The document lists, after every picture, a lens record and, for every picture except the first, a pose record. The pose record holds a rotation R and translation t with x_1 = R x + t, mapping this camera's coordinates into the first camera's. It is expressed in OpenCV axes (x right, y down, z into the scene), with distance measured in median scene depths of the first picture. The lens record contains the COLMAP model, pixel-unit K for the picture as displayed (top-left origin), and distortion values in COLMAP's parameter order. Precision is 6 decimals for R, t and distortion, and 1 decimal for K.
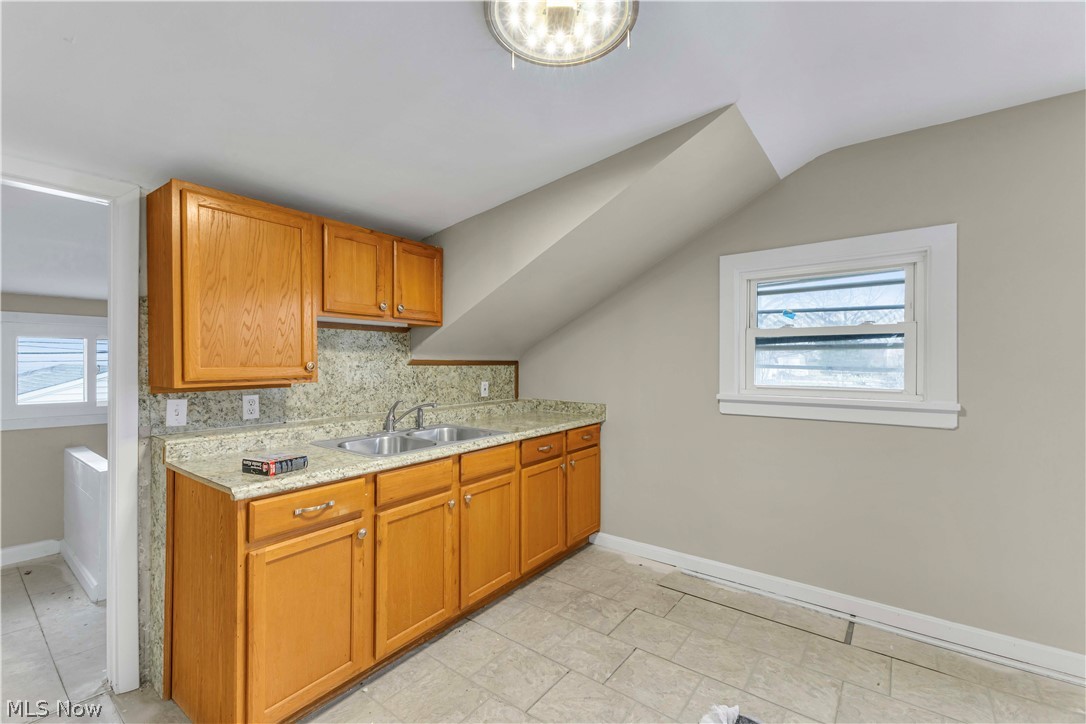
lens RADIAL K [[465.1, 0, 542.9], [0, 465.1, 364.4], [0, 0, 1]] dist [-0.000258, -0.000461]
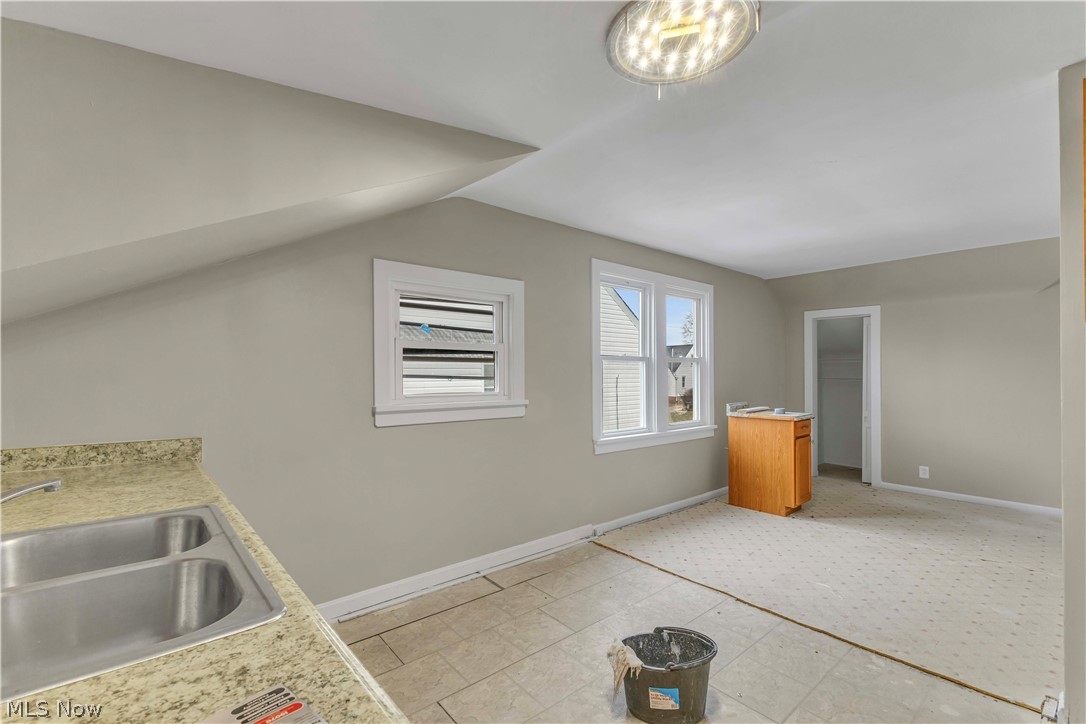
lens RADIAL K [[465.1, 0, 545.5], [0, 465.1, 376.4], [0, 0, 1]] dist [-0.000258, -0.000461]
pose [[0.212803, -0.006218, 0.977075, -0.555814], [0.002121, 0.999980, 0.005902, -0.001547], [-0.977093, 0.000816, 0.212812, 0.575421]]
